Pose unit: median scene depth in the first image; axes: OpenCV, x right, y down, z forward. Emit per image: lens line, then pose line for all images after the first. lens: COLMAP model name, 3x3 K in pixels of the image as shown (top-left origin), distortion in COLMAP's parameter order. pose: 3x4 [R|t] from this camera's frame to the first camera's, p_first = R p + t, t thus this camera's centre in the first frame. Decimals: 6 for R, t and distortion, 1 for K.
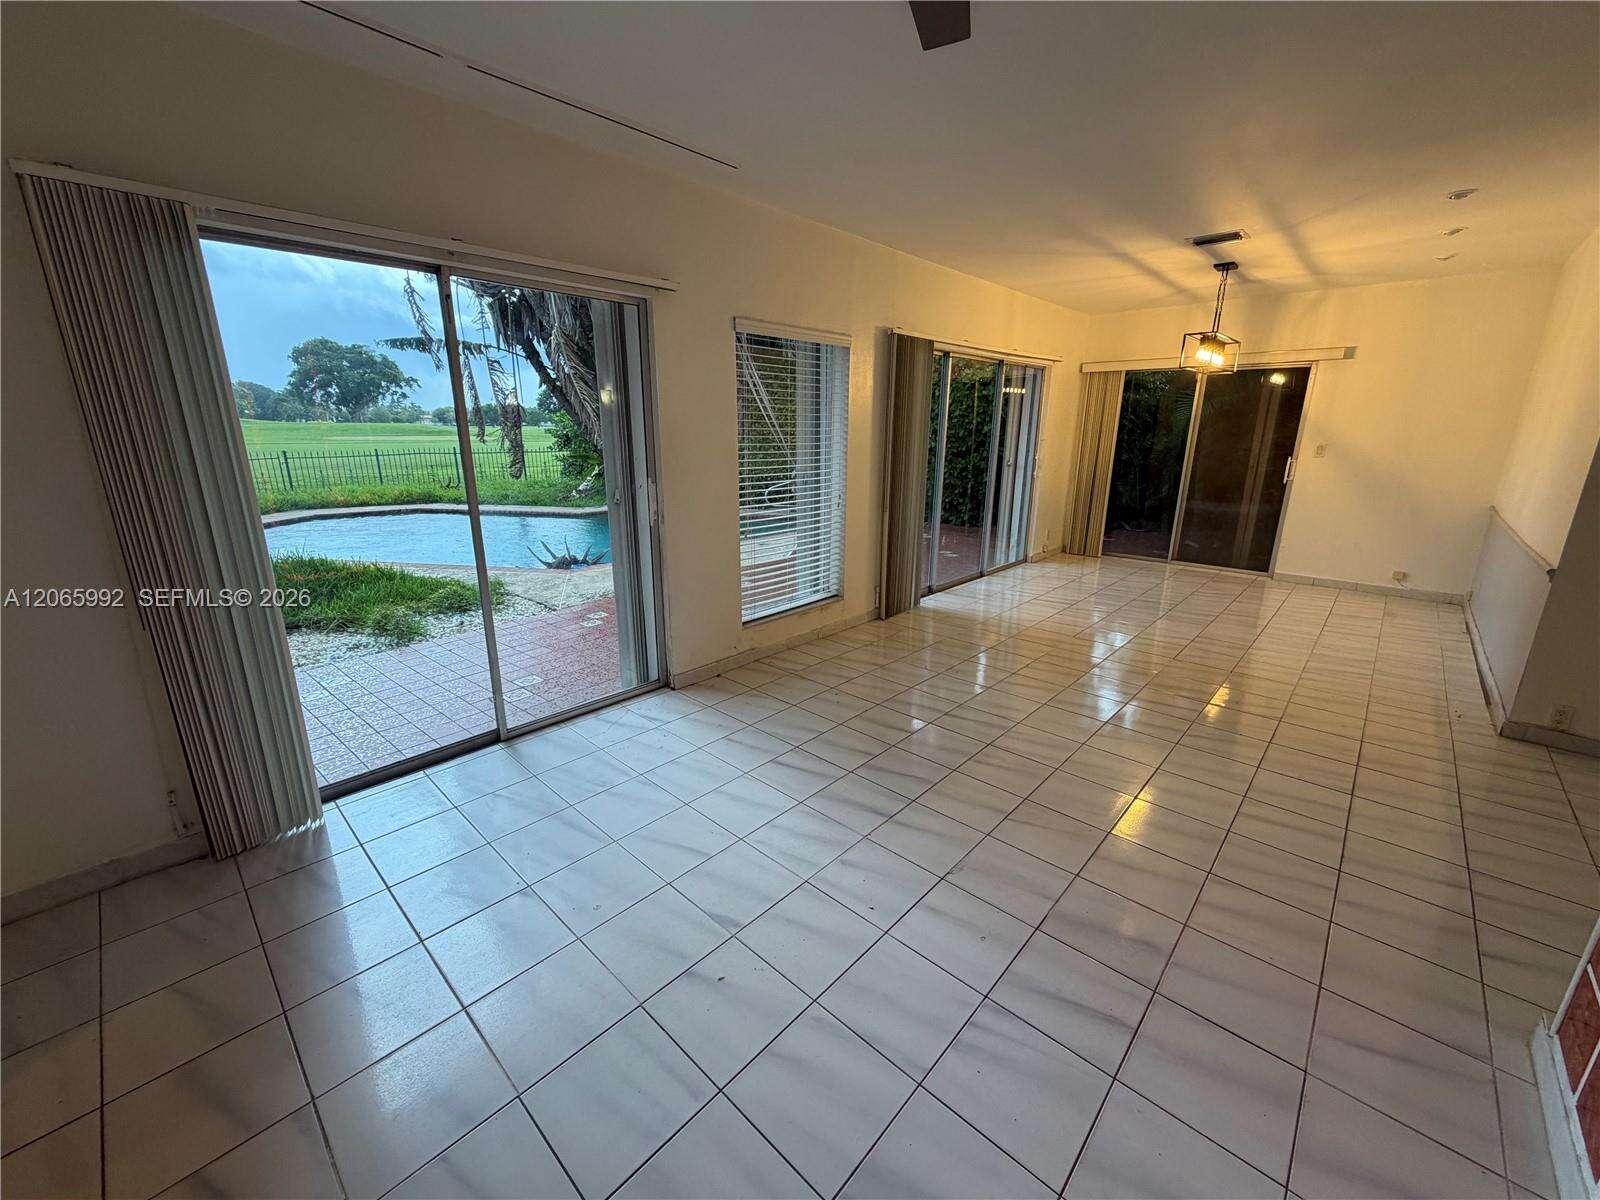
lens RADIAL K [[636.2, 0, 795.1], [0, 636.2, 599.4], [0, 0, 1]] dist [0.000491, -0.000220]
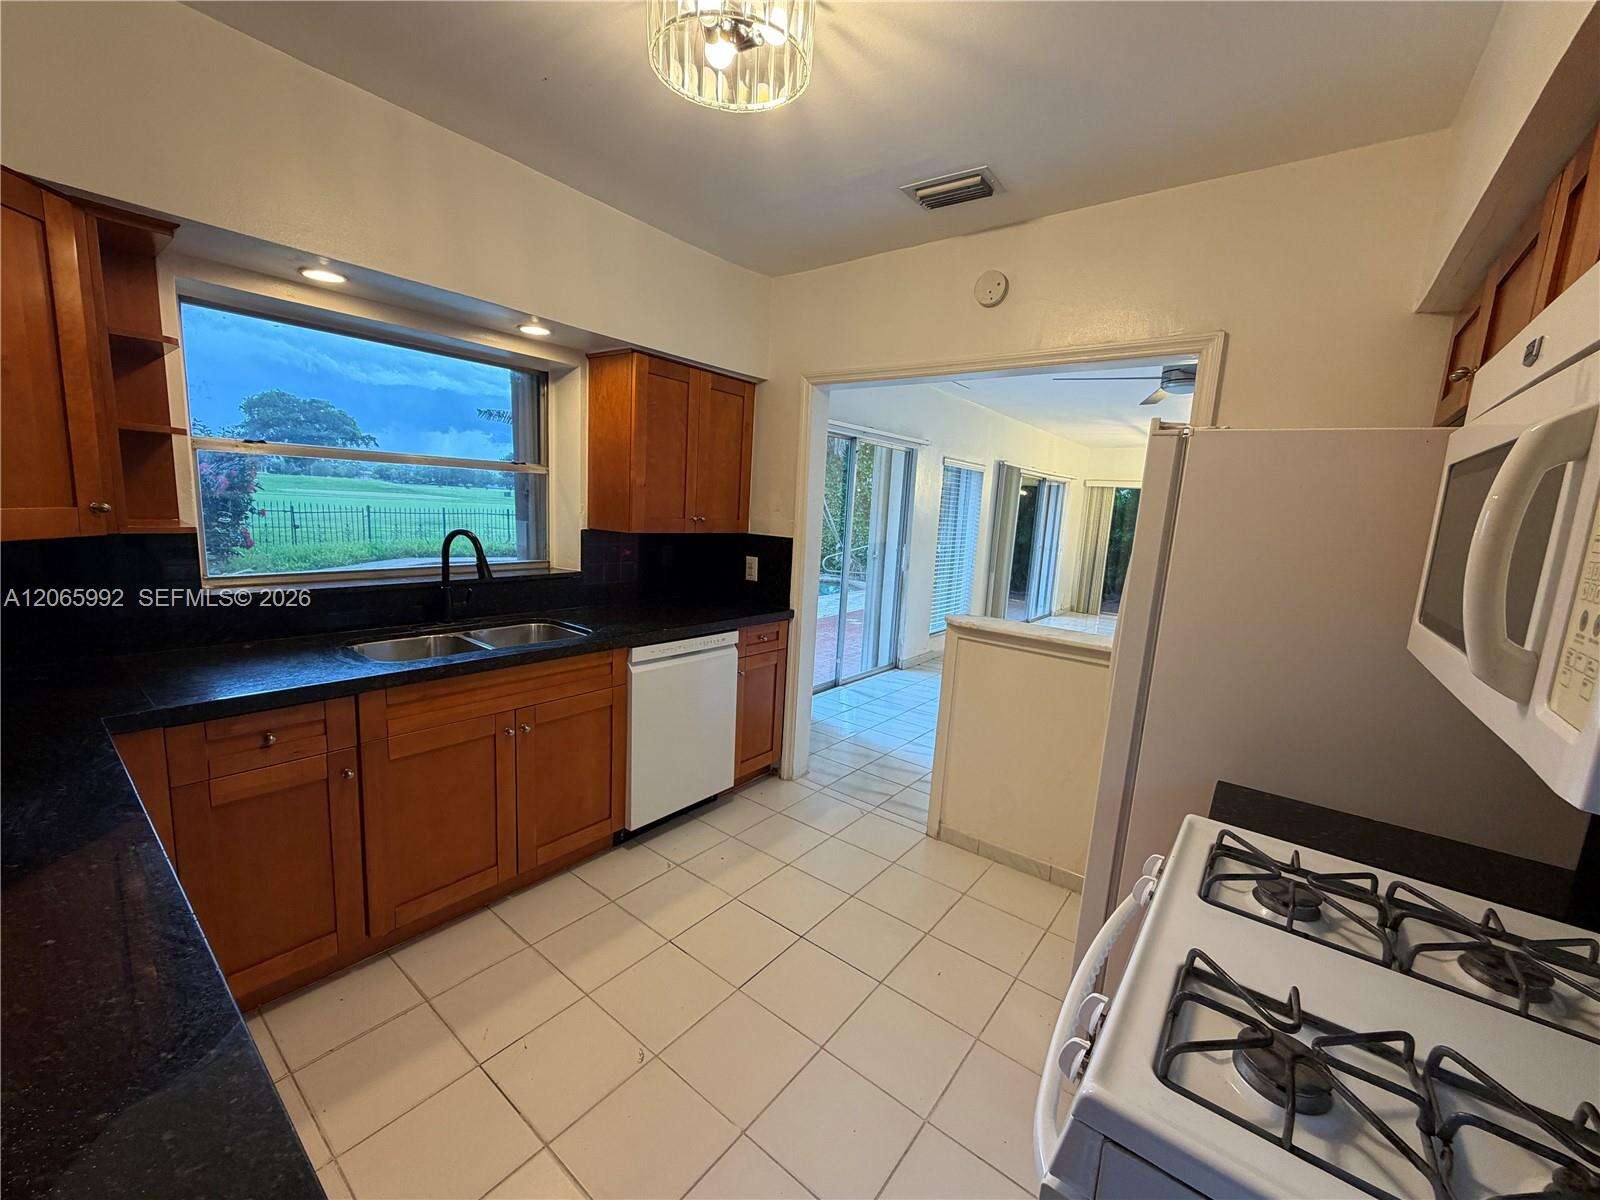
lens RADIAL K [[637.3, 0, 794.7], [0, 637.3, 597.7], [0, 0, 1]] dist [0.001710, -0.000191]
pose [[0.995169, 0.037957, 0.090546, -0.353267], [-0.027055, 0.992559, -0.118724, 0.090426], [-0.094379, 0.115701, 0.988790, -0.364070]]
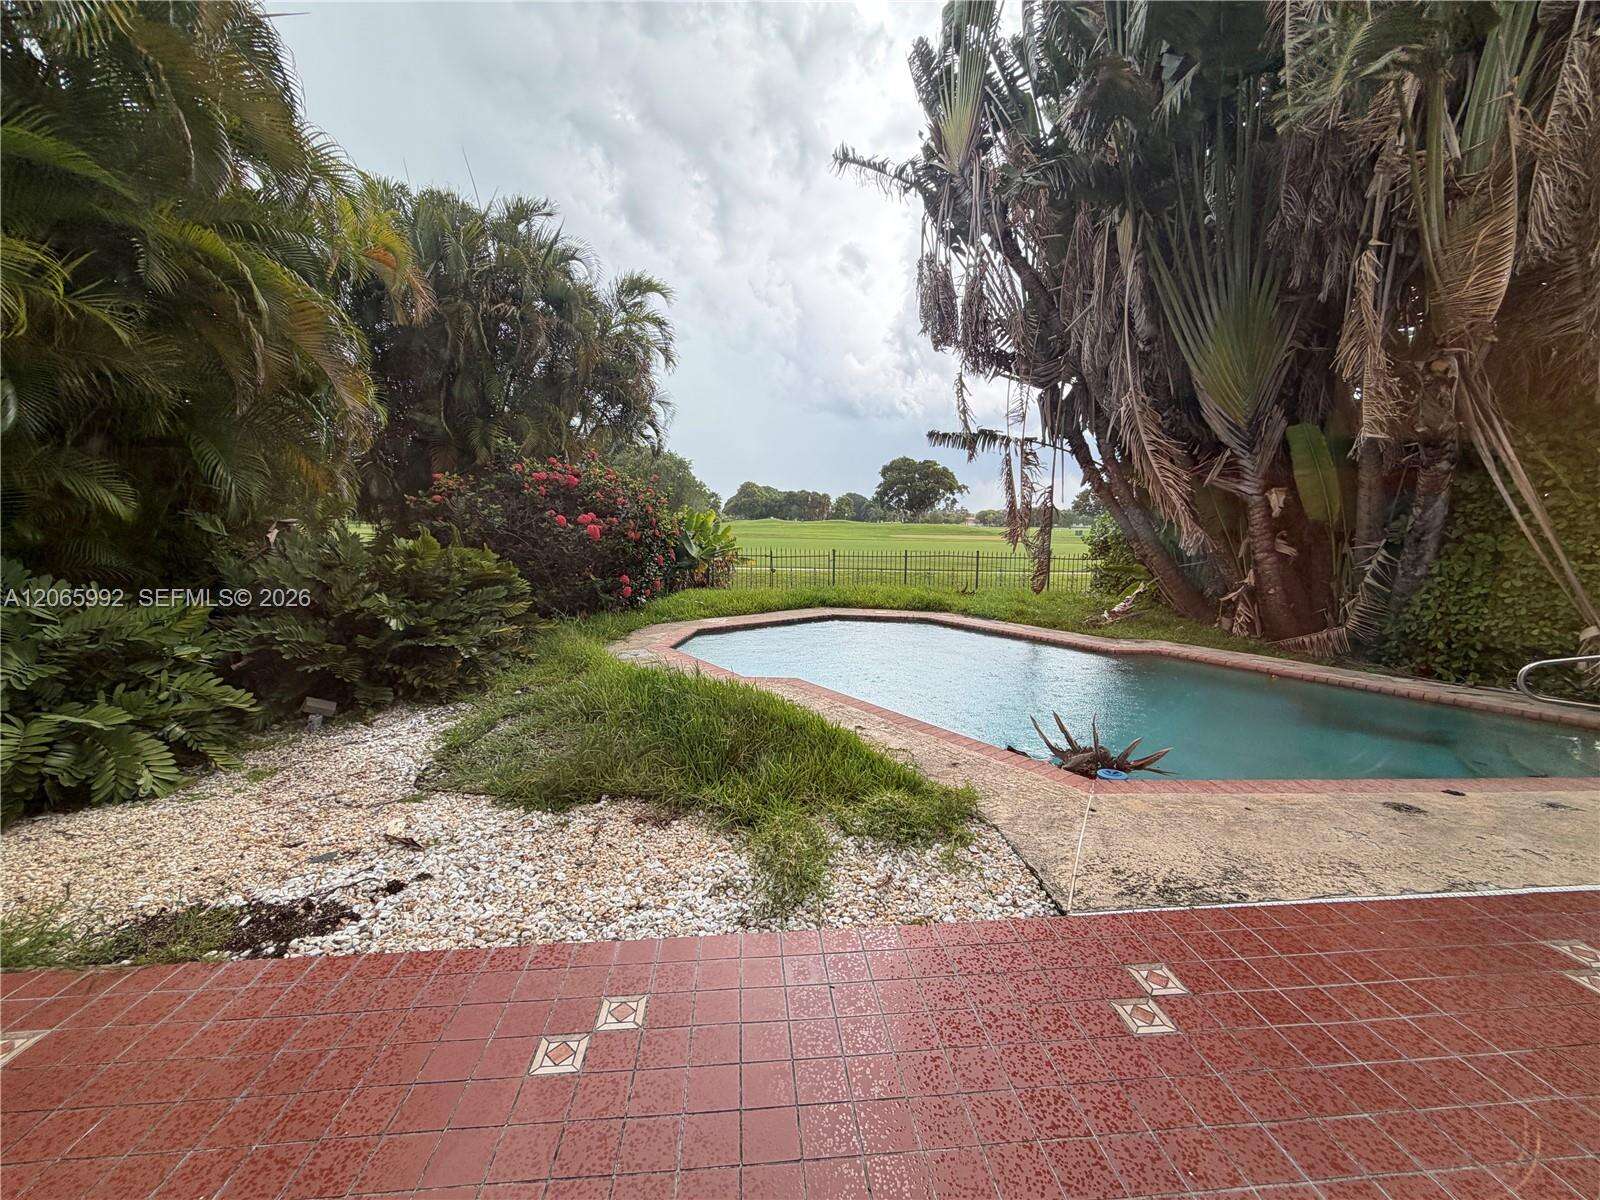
lens RADIAL K [[639.1, 0, 800.0], [0, 639.1, 600.0], [0, 0, 1]] dist [-0.002229, -0.000234]
pose [[0.719245, 0.089068, -0.689024, -0.183447], [-0.192985, 0.978332, -0.074984, -0.125078], [0.667415, 0.186904, 0.720849, 0.424533]]
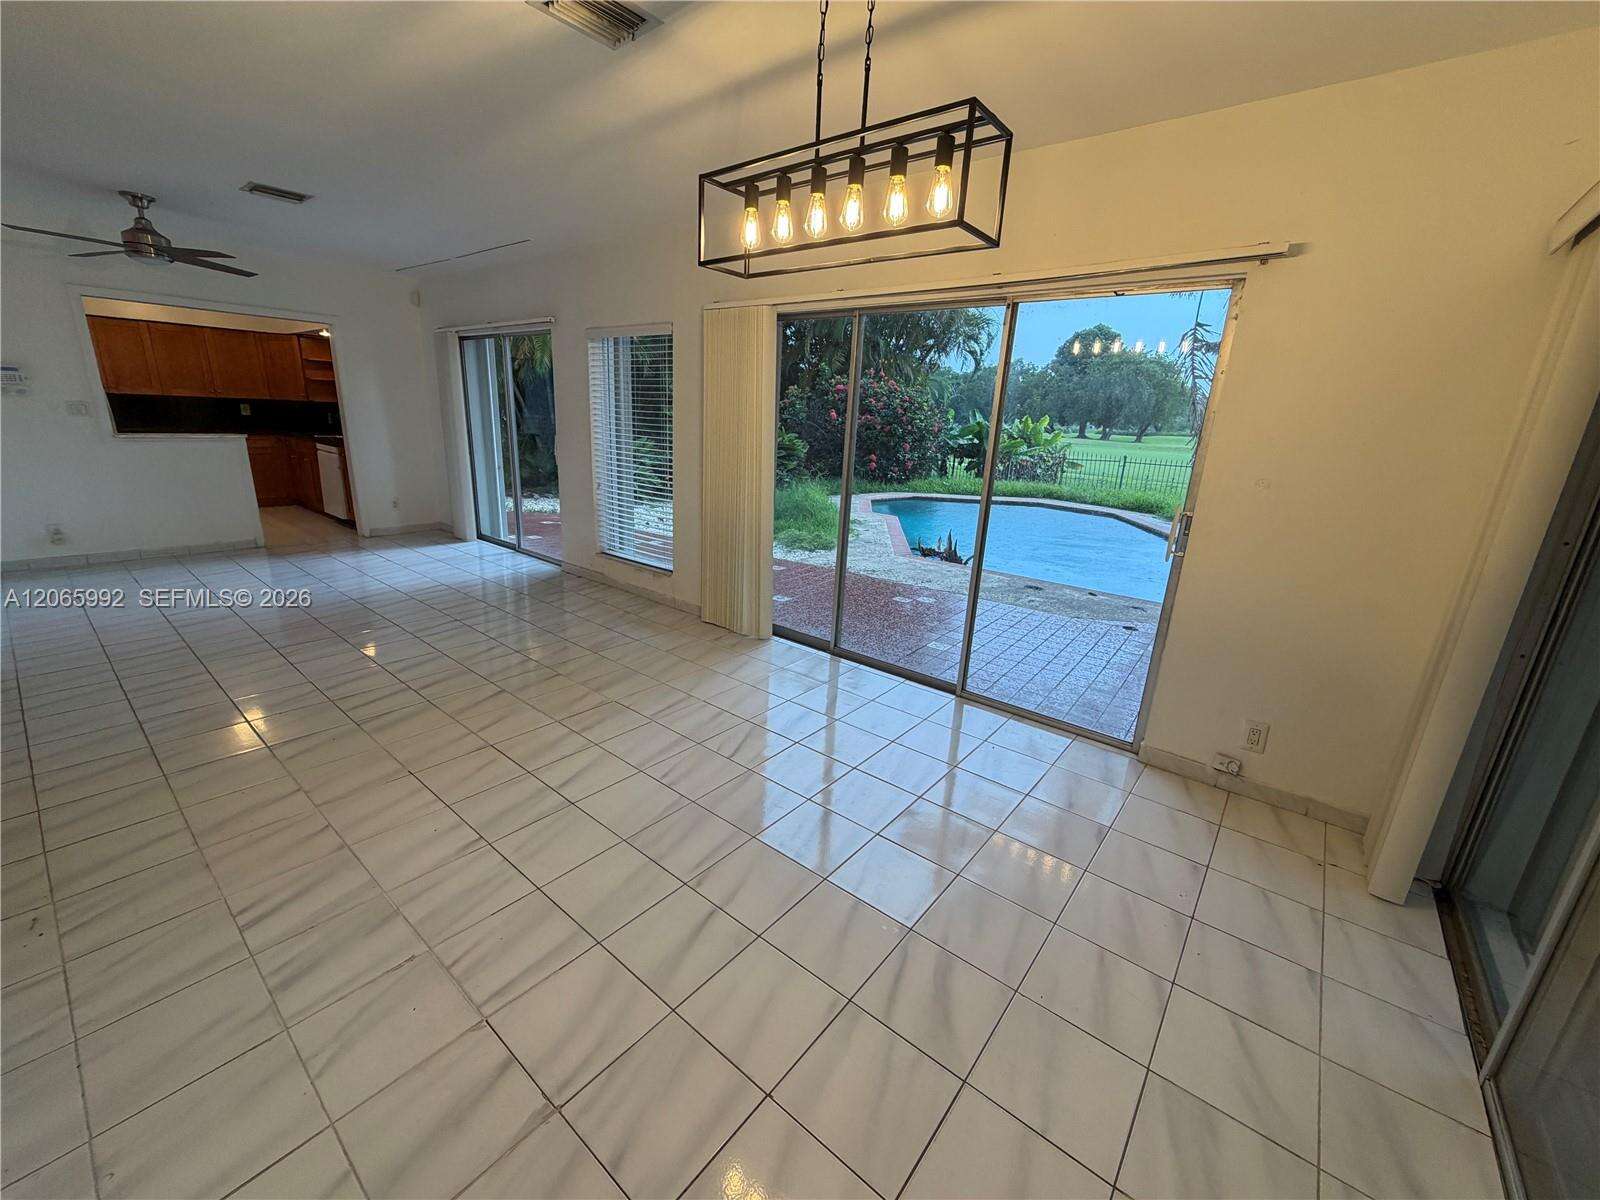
lens RADIAL K [[639.1, 0, 800.0], [0, 639.1, 600.0], [0, 0, 1]] dist [-0.002229, -0.000234]
pose [[0.071838, 0.276915, -0.958205, 0.798093], [-0.310709, 0.919098, 0.242319, -0.205442], [0.947786, 0.280316, 0.152066, 0.758096]]
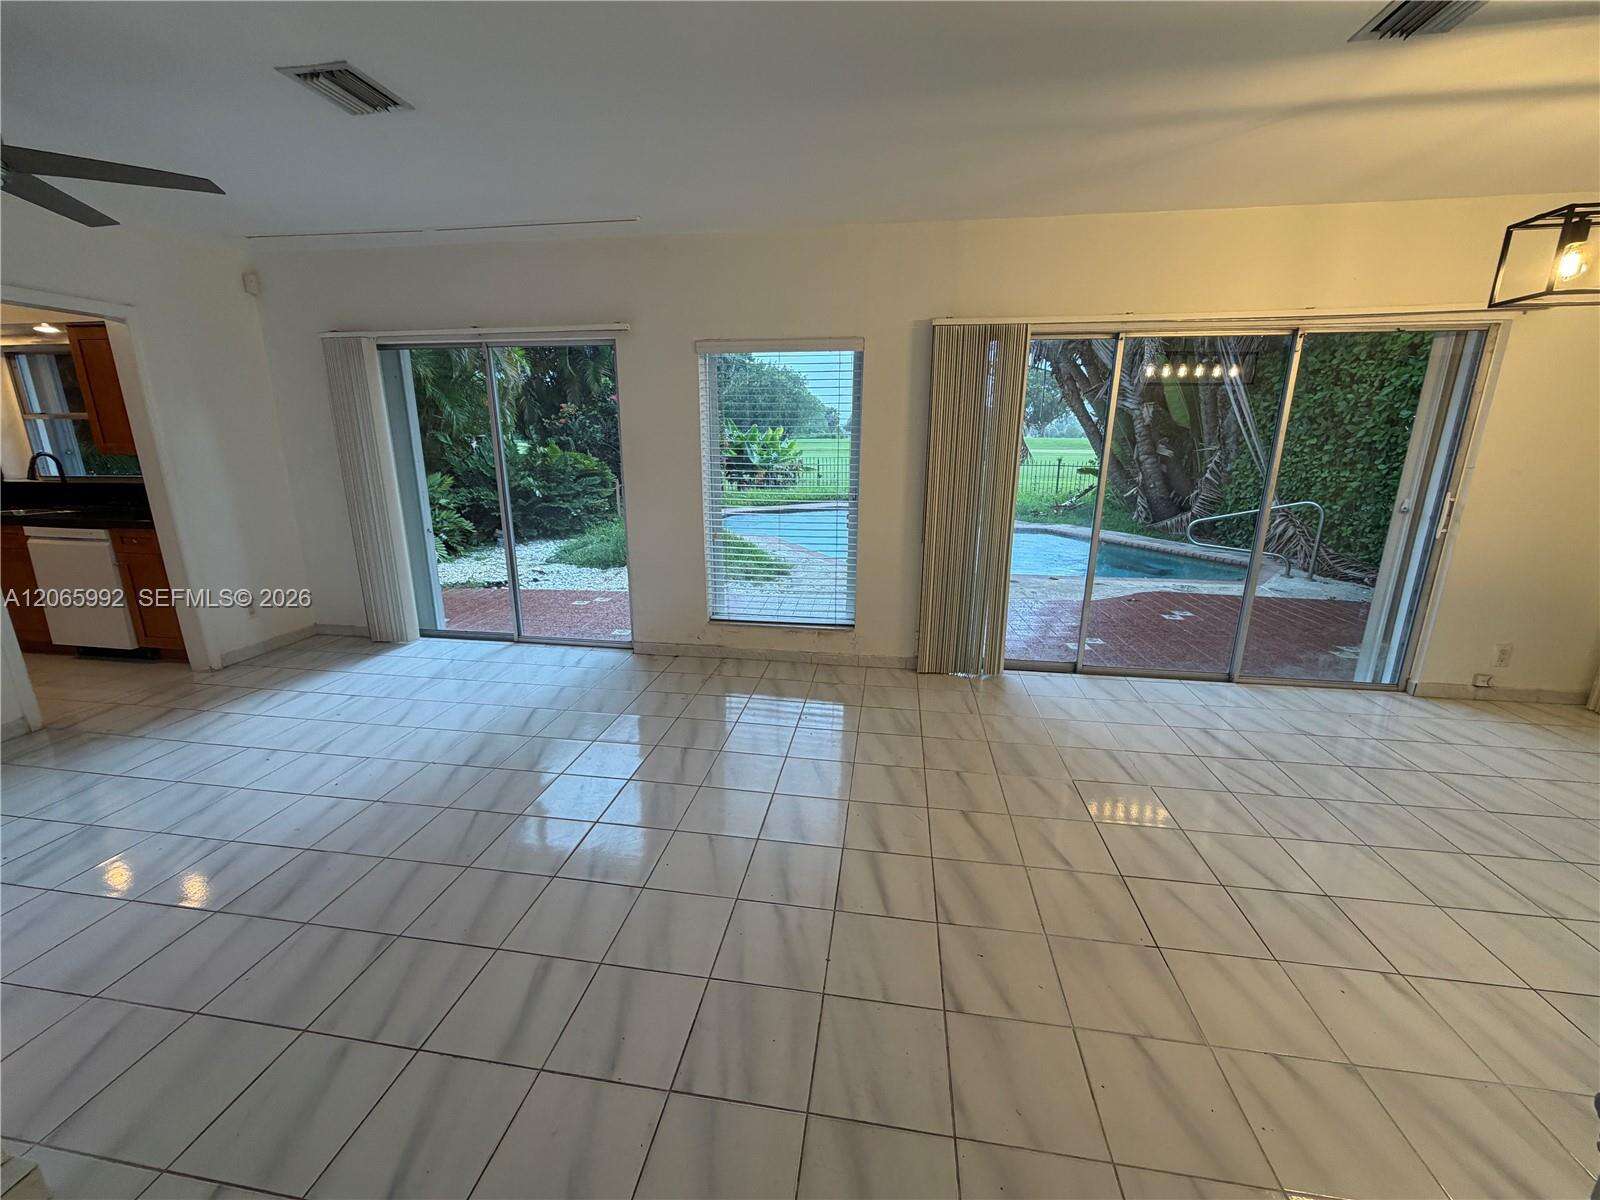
lens RADIAL K [[636.2, 0, 795.1], [0, 636.2, 599.4], [0, 0, 1]] dist [0.000491, -0.000220]
pose [[0.566766, 0.202035, -0.798722, 0.531416], [-0.219149, 0.971510, 0.090235, -0.077065], [0.794197, 0.123897, 0.594895, 0.285745]]
